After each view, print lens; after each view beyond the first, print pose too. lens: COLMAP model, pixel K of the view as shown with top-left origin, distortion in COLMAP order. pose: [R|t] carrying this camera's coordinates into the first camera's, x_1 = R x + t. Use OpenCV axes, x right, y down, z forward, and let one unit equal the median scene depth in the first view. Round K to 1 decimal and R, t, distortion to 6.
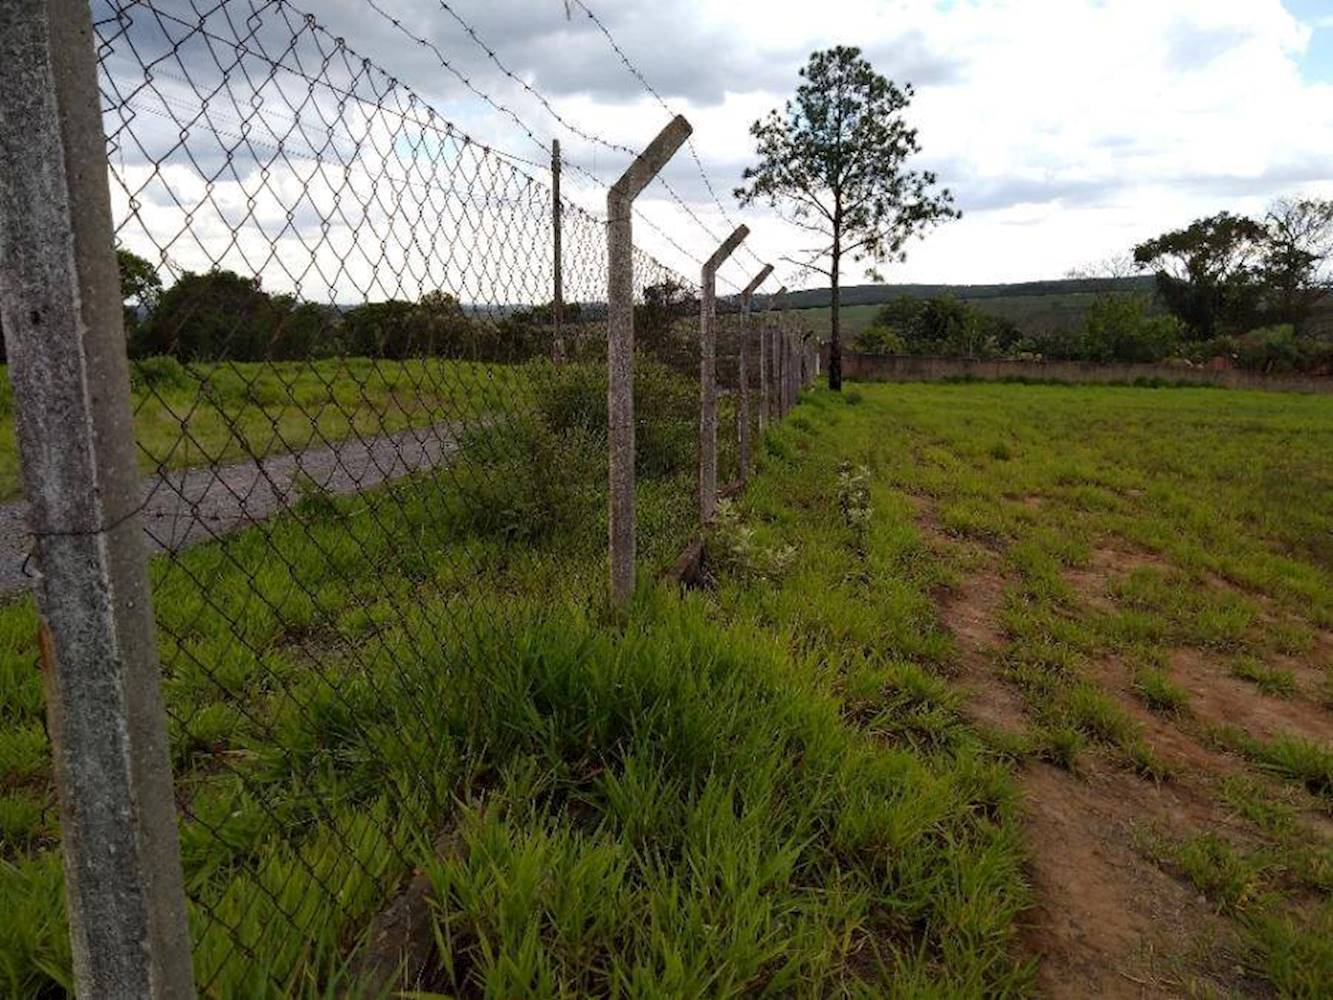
lens RADIAL K [[974.1, 0, 666.5], [0, 974.1, 500.0], [0, 0, 1]] dist [0.041816, -0.052116]
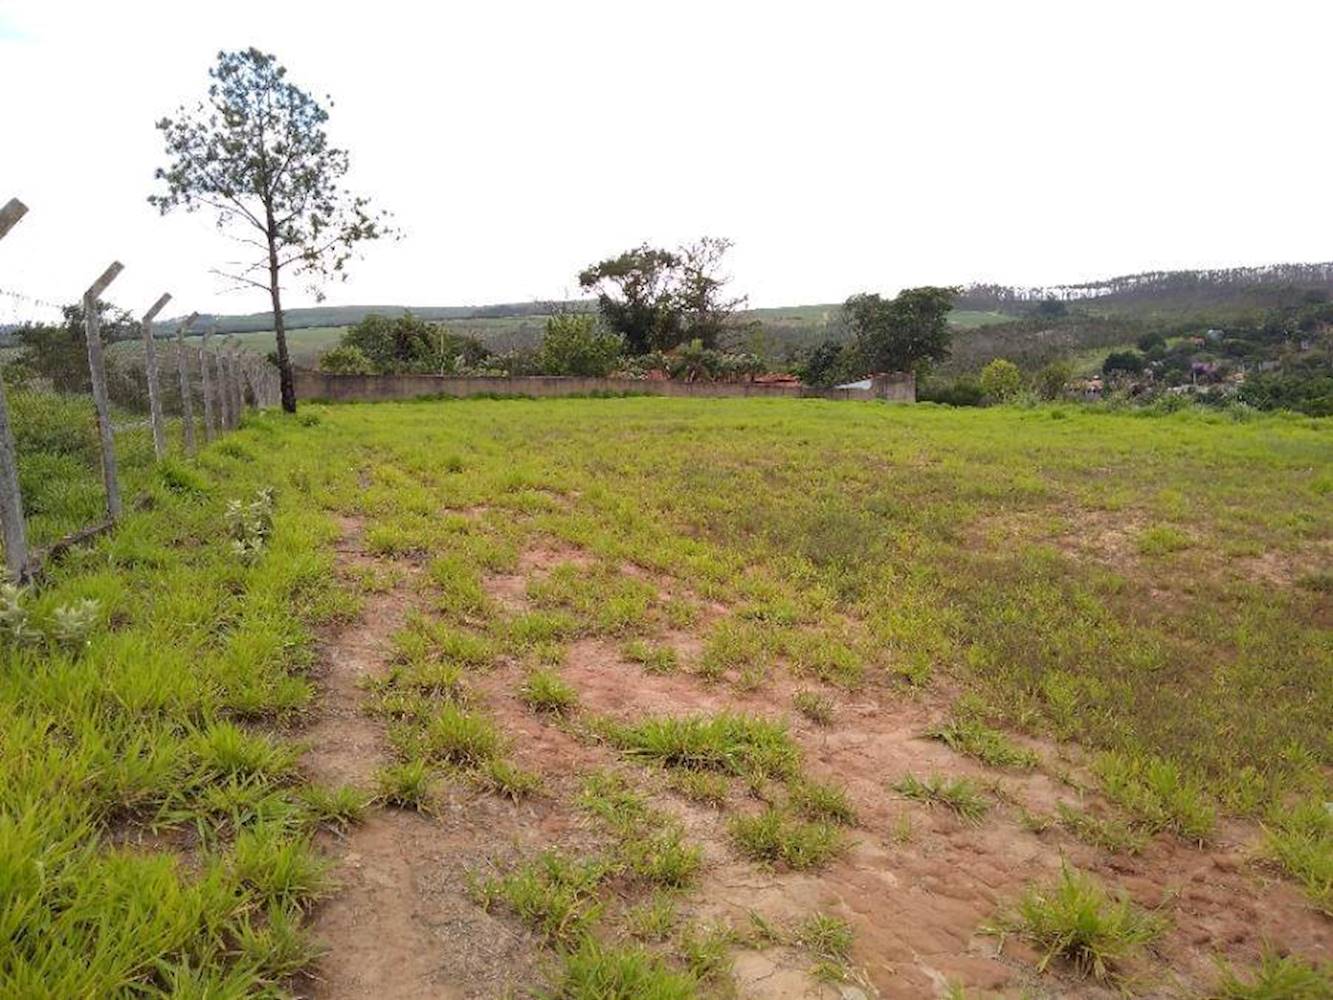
lens RADIAL K [[974.1, 0, 666.5], [0, 974.1, 500.0], [0, 0, 1]] dist [0.041816, -0.052116]
pose [[0.869663, -0.094499, 0.484517, 0.024002], [0.104603, 0.994495, 0.006210, 0.001743], [-0.482437, 0.045281, 0.874760, 0.013035]]
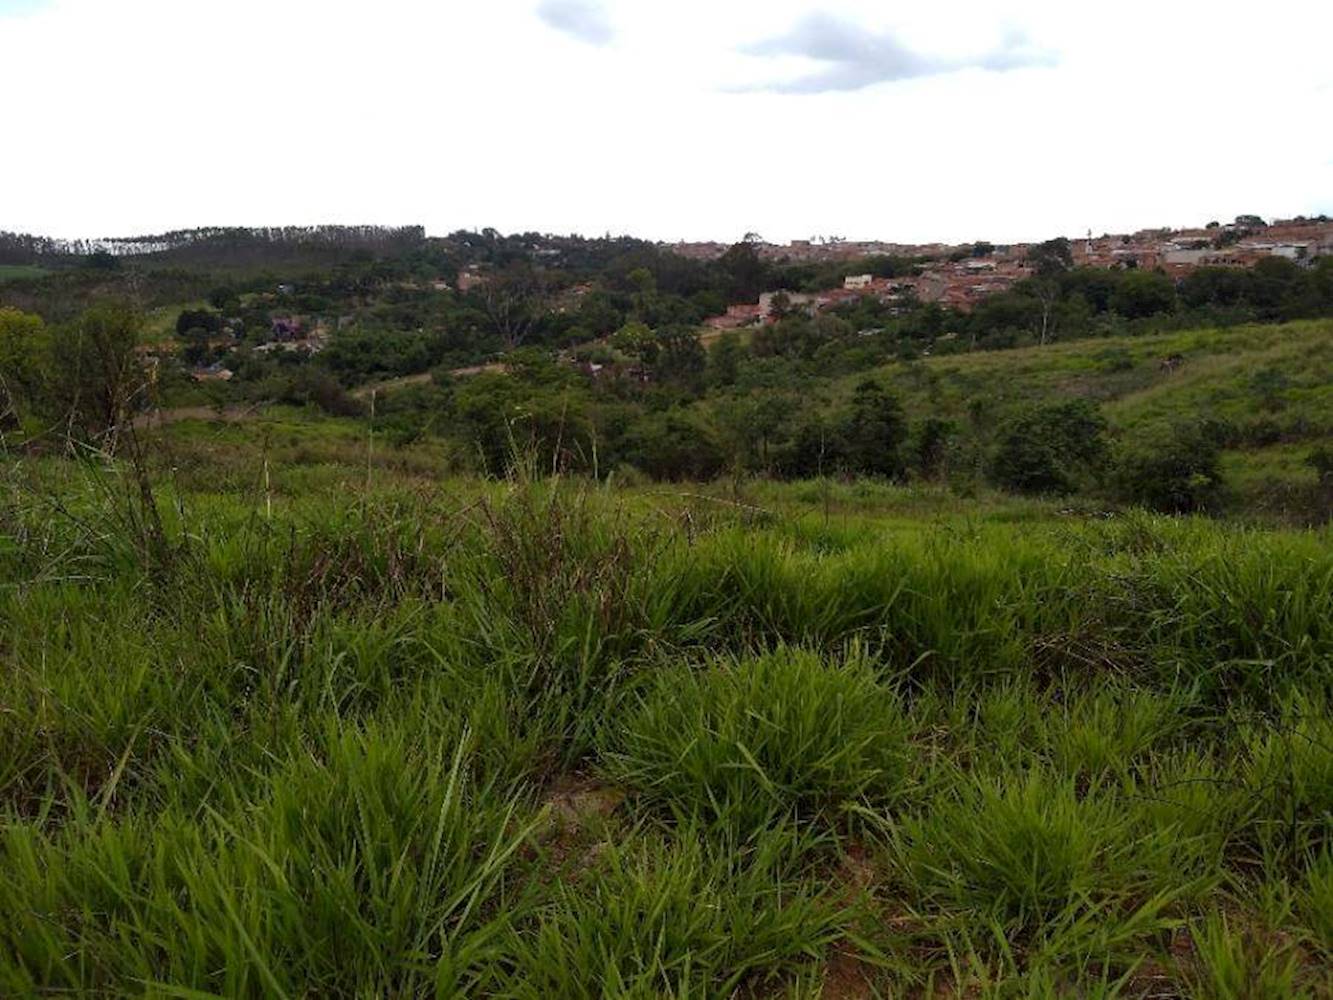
lens RADIAL K [[994.7, 0, 666.5], [0, 994.7, 500.0], [0, 0, 1]] dist [0.009385, -0.001137]
pose [[0.183743, -0.216836, 0.958760, 1.171961], [0.198276, 0.963494, 0.179908, -0.093390], [-0.962770, 0.157042, 0.220028, 0.922837]]
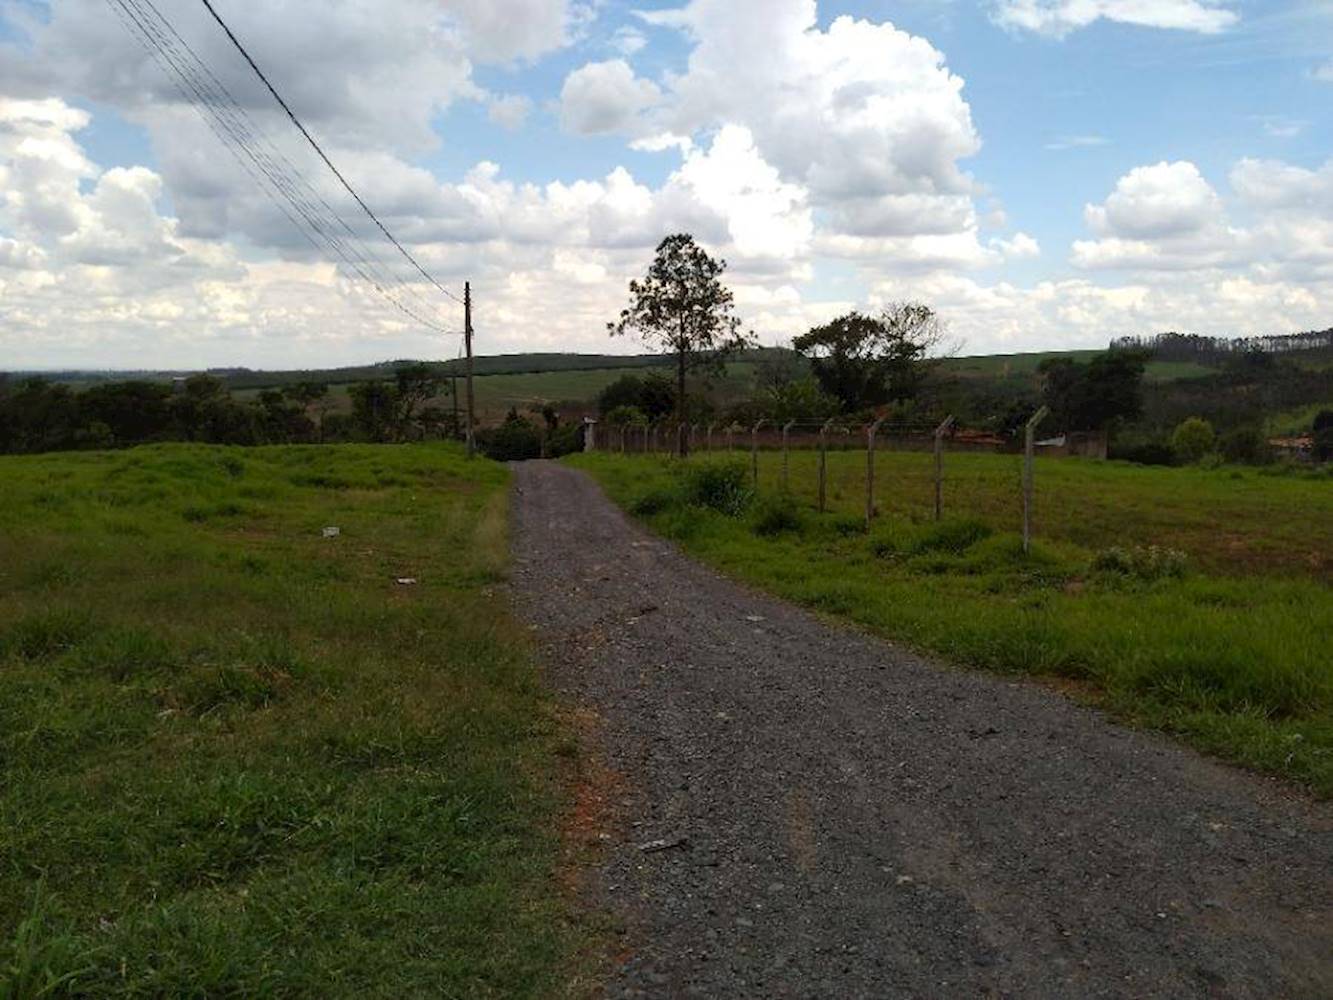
lens RADIAL K [[962.5, 0, 666.5], [0, 962.5, 500.0], [0, 0, 1]] dist [0.018563, -0.003459]
pose [[0.942599, -0.044450, 0.330956, -0.330176], [0.066148, 0.996316, -0.054582, 0.018495], [-0.327310, 0.073341, 0.942066, -0.329409]]
